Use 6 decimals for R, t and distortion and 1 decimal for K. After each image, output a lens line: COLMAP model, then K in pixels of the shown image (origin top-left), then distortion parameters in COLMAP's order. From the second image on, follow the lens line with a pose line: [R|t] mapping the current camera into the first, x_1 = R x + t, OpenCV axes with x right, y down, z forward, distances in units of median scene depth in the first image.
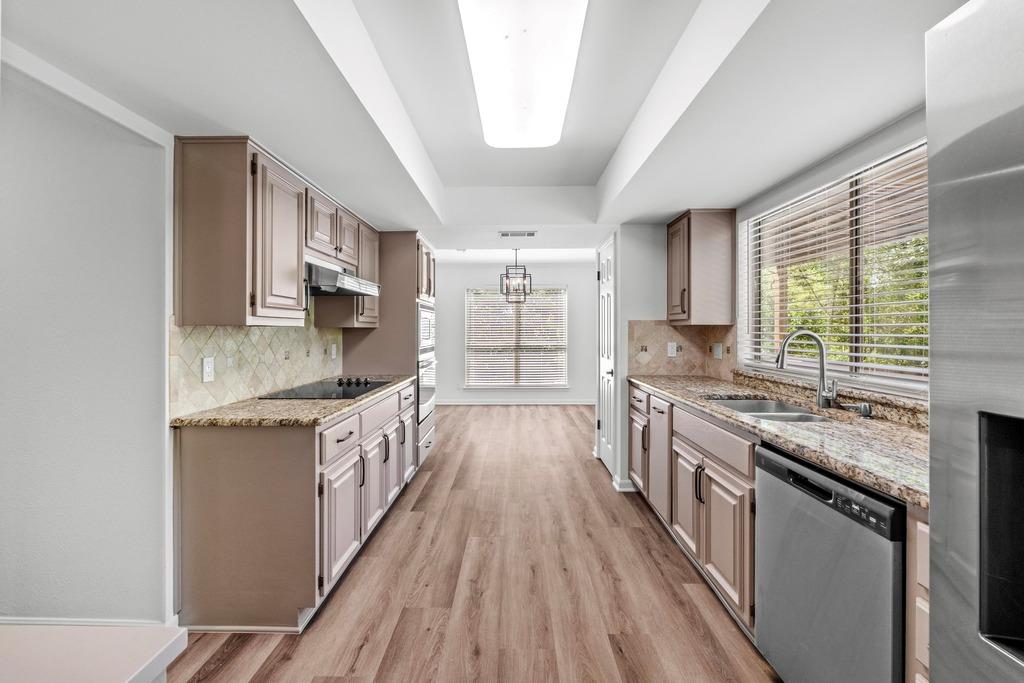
lens RADIAL K [[433.9, 0, 508.3], [0, 433.9, 337.2], [0, 0, 1]] dist [0.000830, 0.000121]
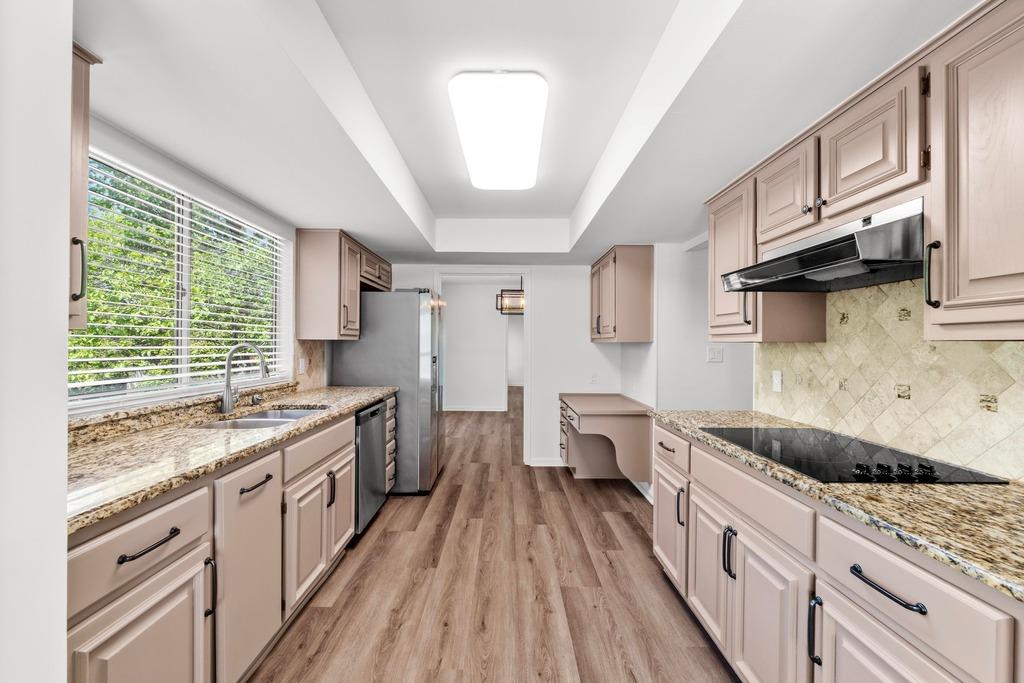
lens RADIAL K [[433.9, 0, 508.3], [0, 433.9, 337.2], [0, 0, 1]] dist [0.000830, 0.000121]
pose [[-0.999816, -0.006725, -0.017952, 0.028092], [-0.006725, 0.999977, -0.000093, -0.032556], [0.017953, 0.000028, -0.999839, 1.929029]]
